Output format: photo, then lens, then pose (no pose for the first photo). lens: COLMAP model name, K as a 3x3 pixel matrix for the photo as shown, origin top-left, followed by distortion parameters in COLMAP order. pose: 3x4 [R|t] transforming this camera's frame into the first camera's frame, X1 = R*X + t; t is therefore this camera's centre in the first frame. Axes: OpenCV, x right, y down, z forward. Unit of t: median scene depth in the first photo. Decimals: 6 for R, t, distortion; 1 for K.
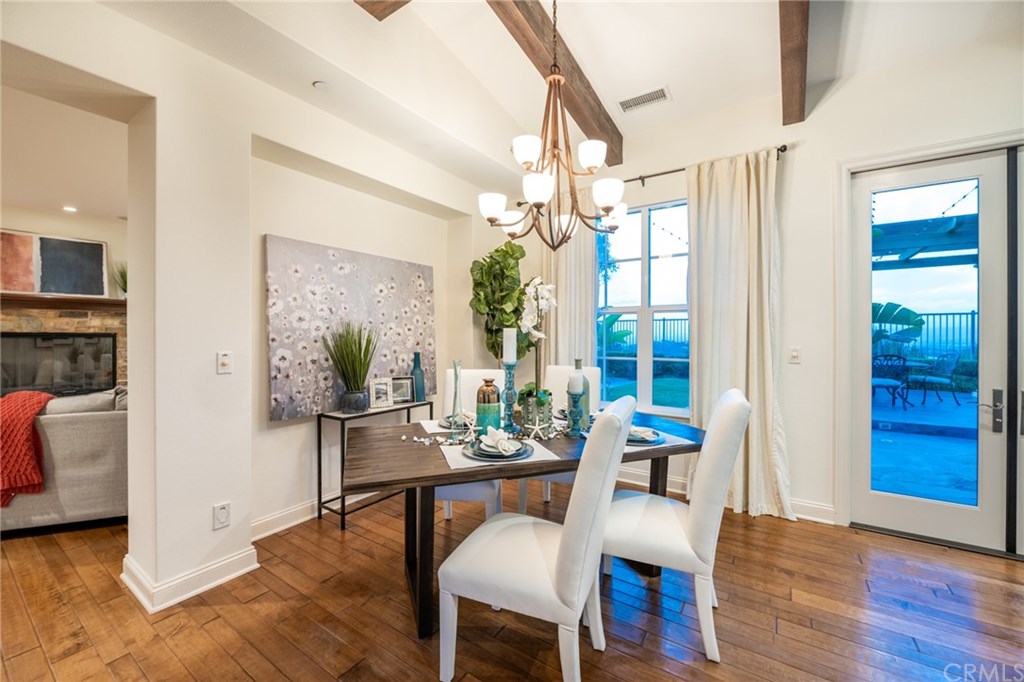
lens RADIAL K [[407.7, 0, 516.4], [0, 407.7, 334.2], [0, 0, 1]] dist [-0.004858, -0.001427]
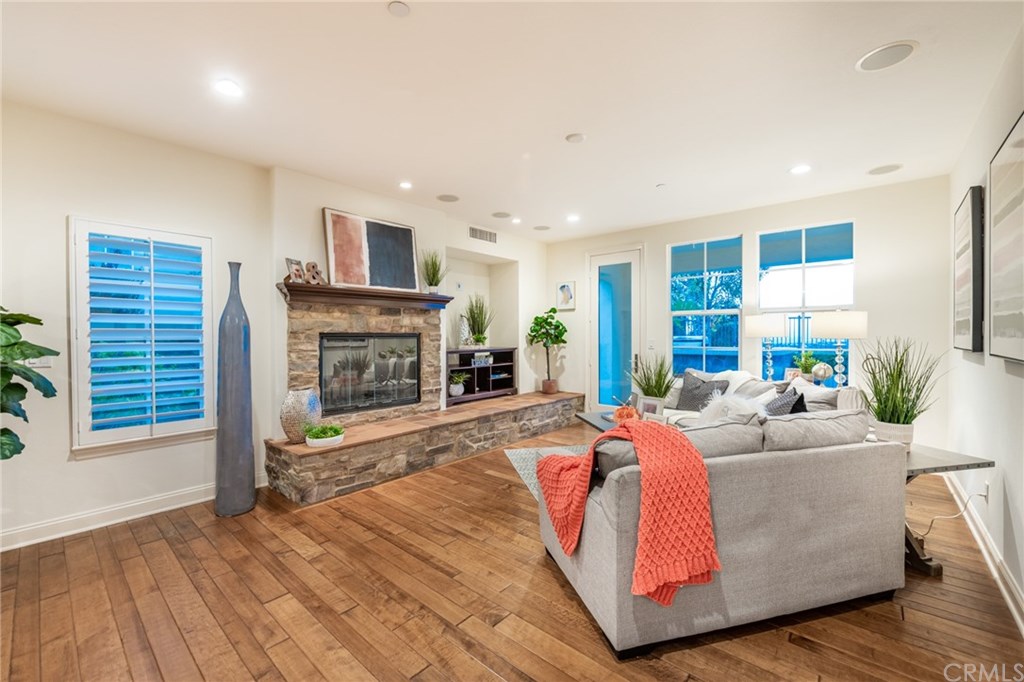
lens RADIAL K [[407.7, 0, 510.4], [0, 407.7, 341.1], [0, 0, 1]] dist [-0.004858, -0.001427]
pose [[0.991510, -0.004711, -0.129943, -0.732846], [0.006682, 0.999869, 0.014742, 0.002457], [0.129856, -0.015485, 0.991412, 0.176107]]
